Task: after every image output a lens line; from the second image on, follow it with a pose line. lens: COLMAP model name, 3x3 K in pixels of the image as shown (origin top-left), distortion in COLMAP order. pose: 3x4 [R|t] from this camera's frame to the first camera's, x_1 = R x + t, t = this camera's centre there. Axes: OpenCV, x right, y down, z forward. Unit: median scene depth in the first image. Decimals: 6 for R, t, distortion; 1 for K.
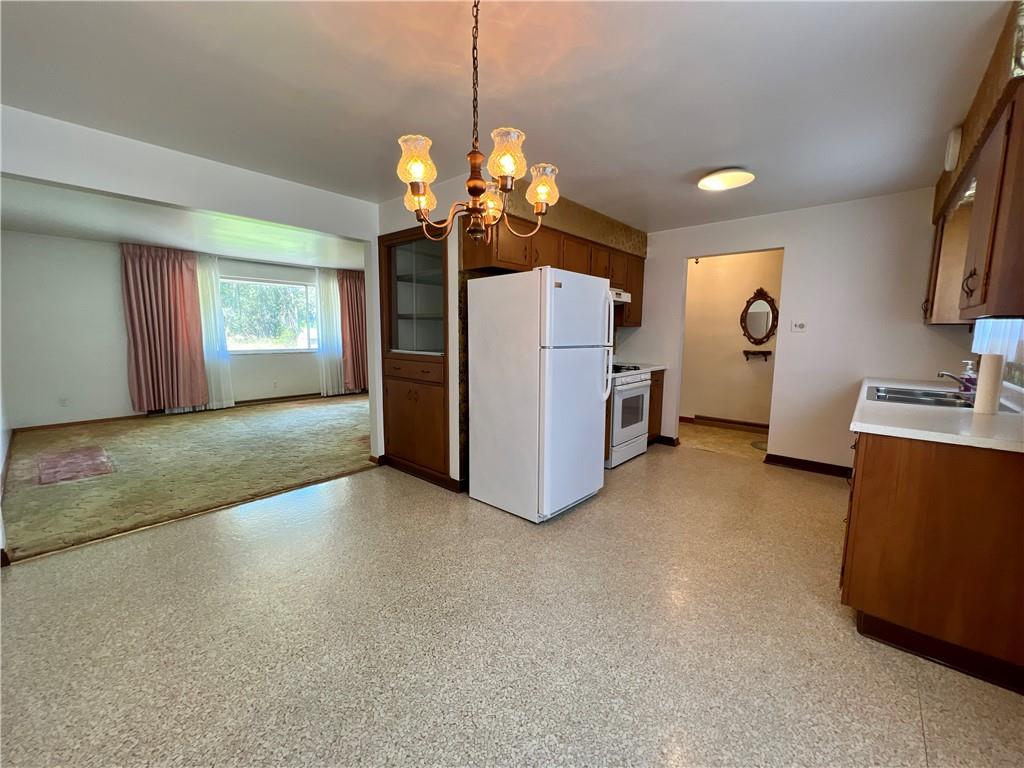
lens RADIAL K [[410.9, 0, 510.7], [0, 410.9, 380.9], [0, 0, 1]] dist [-0.002309, 0.000092]
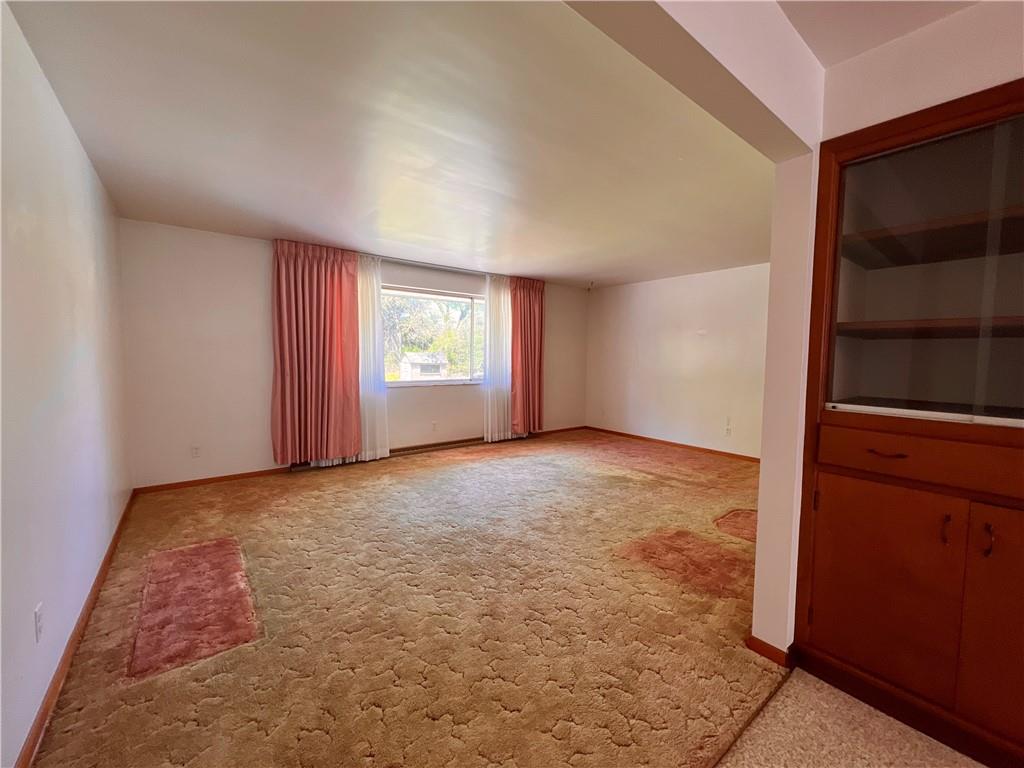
lens RADIAL K [[410.9, 0, 510.7], [0, 410.9, 380.9], [0, 0, 1]] dist [-0.002309, 0.000092]
pose [[0.981437, 0.014866, -0.191208, -0.339952], [-0.026098, 0.998069, -0.056359, -0.042423], [0.190001, 0.060303, 0.979930, 0.324193]]
